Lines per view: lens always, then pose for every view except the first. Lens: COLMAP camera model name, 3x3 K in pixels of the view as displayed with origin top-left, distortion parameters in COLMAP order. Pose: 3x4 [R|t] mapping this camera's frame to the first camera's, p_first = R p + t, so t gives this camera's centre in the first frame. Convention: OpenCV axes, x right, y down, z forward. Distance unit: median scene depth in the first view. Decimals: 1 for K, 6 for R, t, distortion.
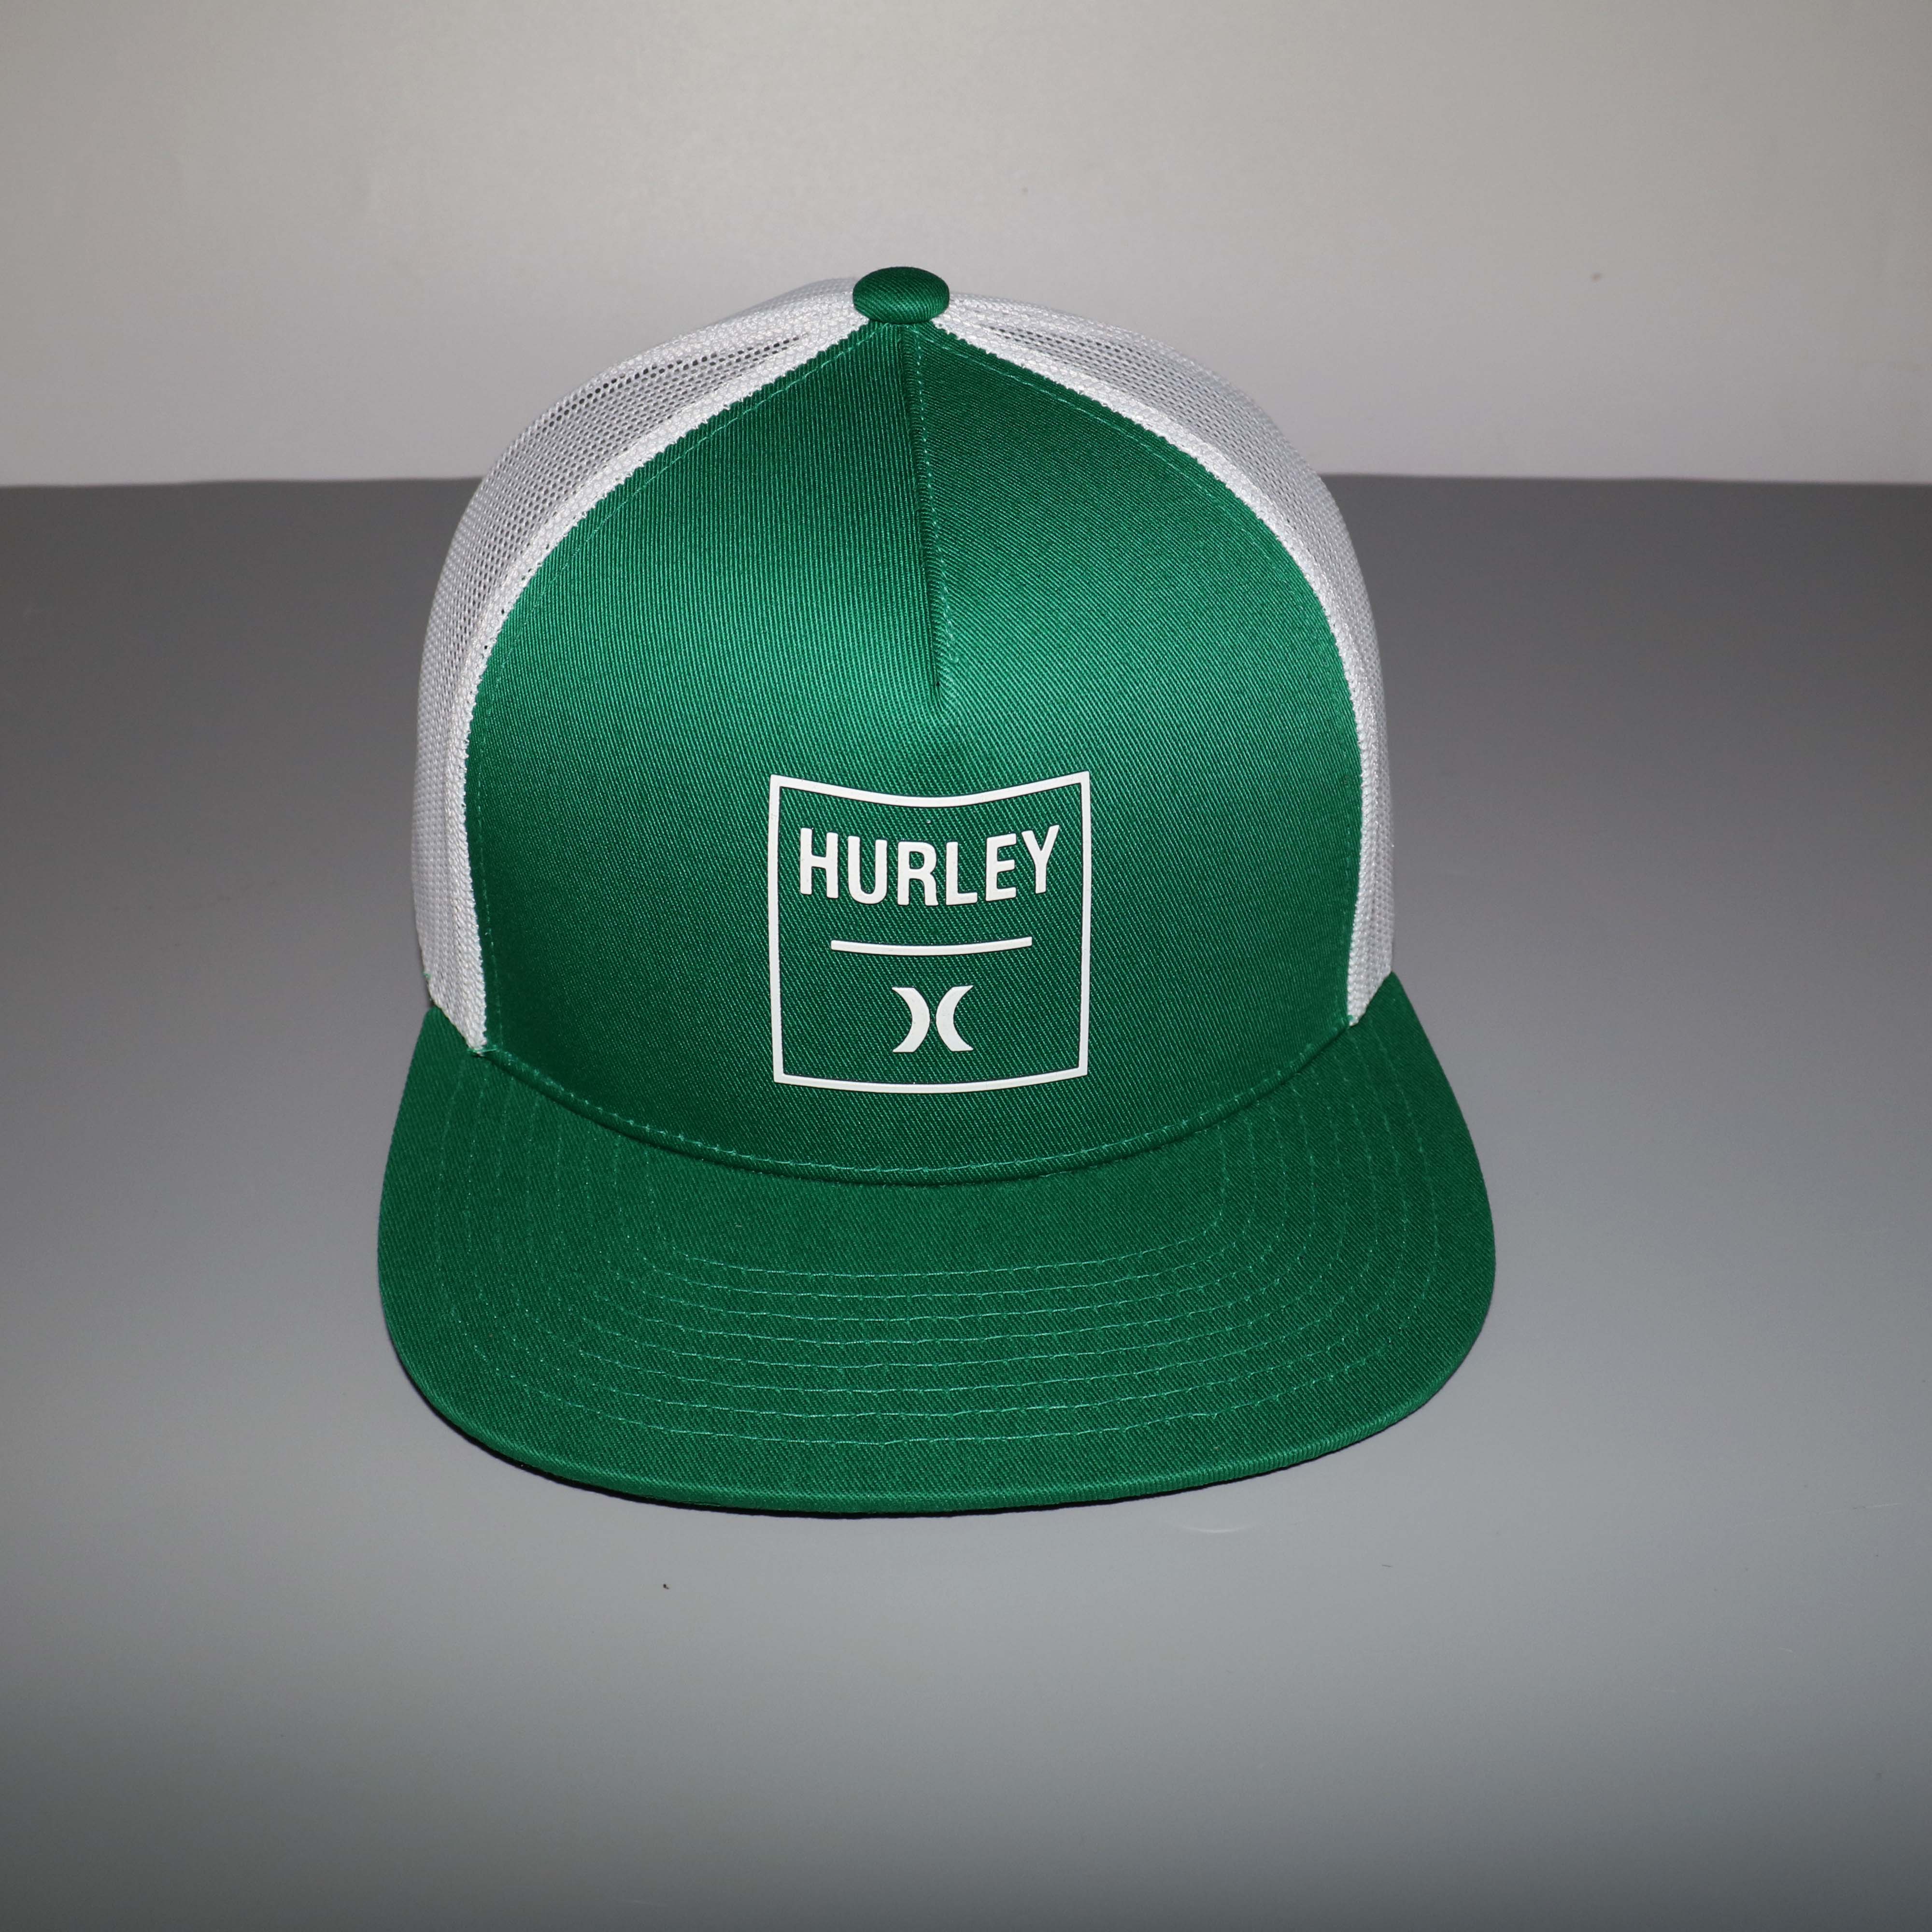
lens RADIAL K [[2209.9, 0, 964.9], [0, 2209.9, 1052.0], [0, 0, 1]] dist [-0.198924, 0.022319]
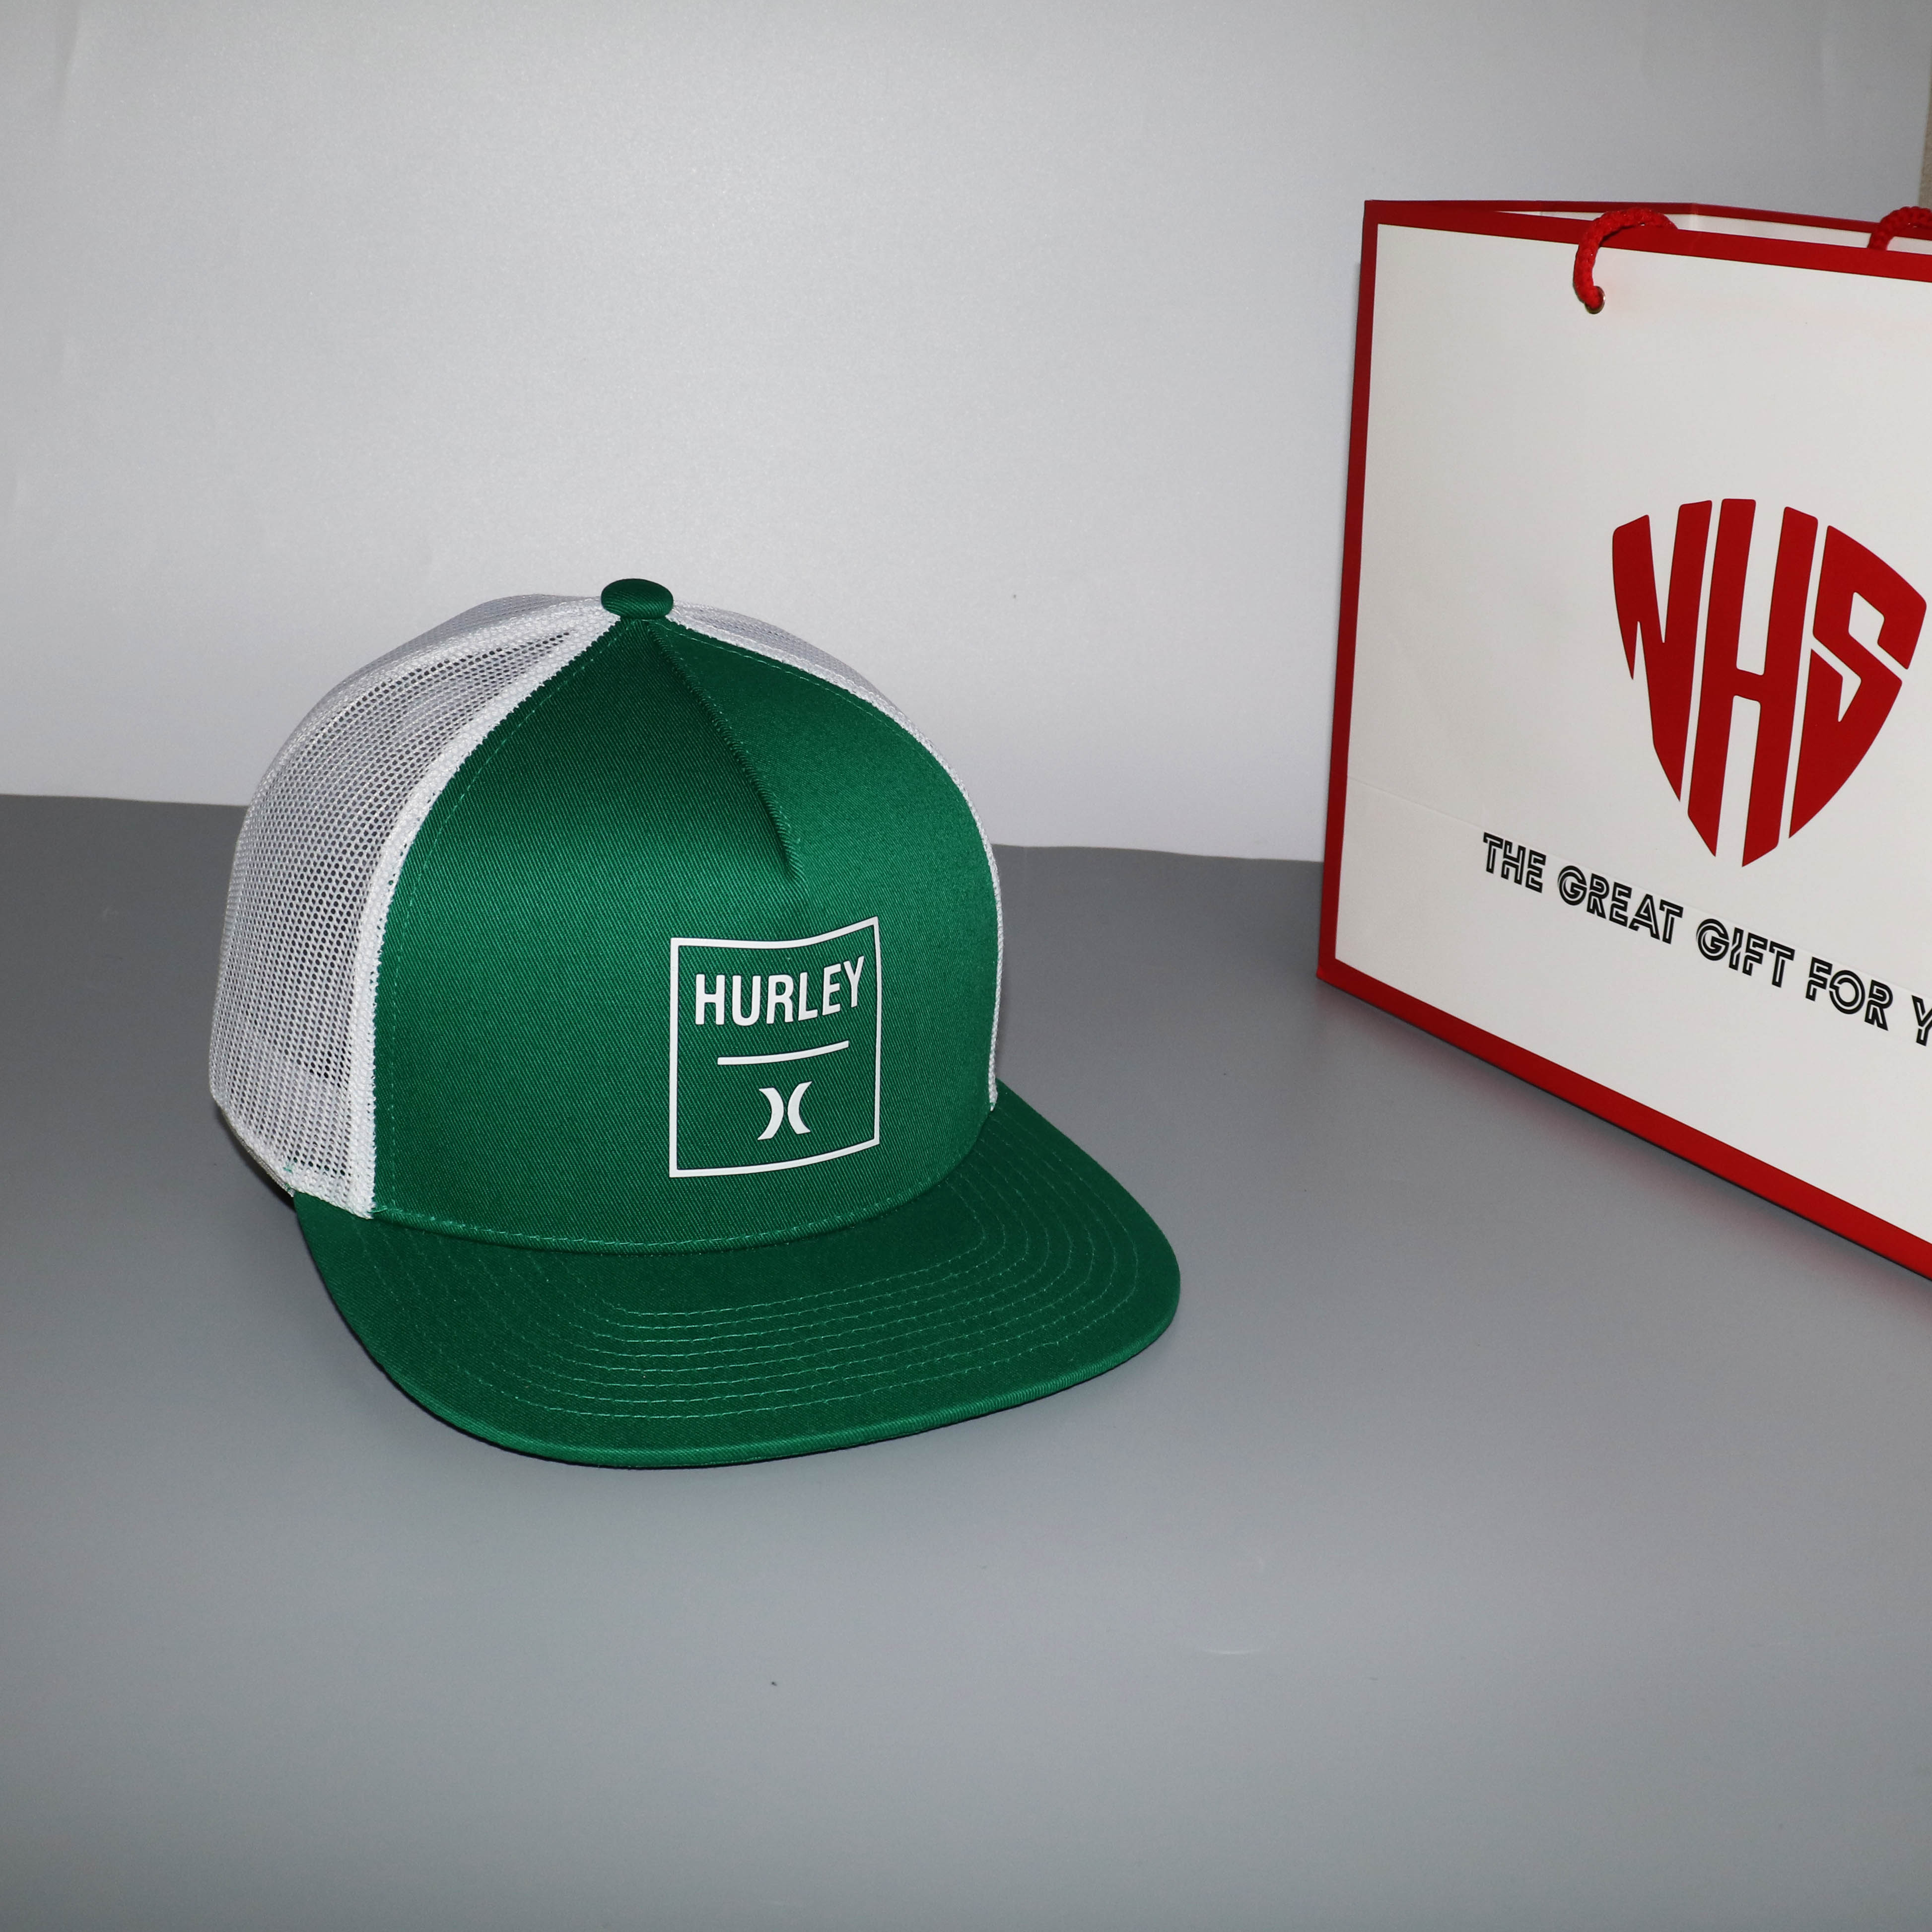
lens RADIAL K [[2209.9, 0, 964.9], [0, 2209.9, 1052.0], [0, 0, 1]] dist [-0.198924, 0.022319]
pose [[0.899948, -0.116010, 0.420280, -0.497246], [0.179927, 0.976859, -0.115637, 0.130825], [-0.397140, 0.179687, 0.899996, -0.279498]]
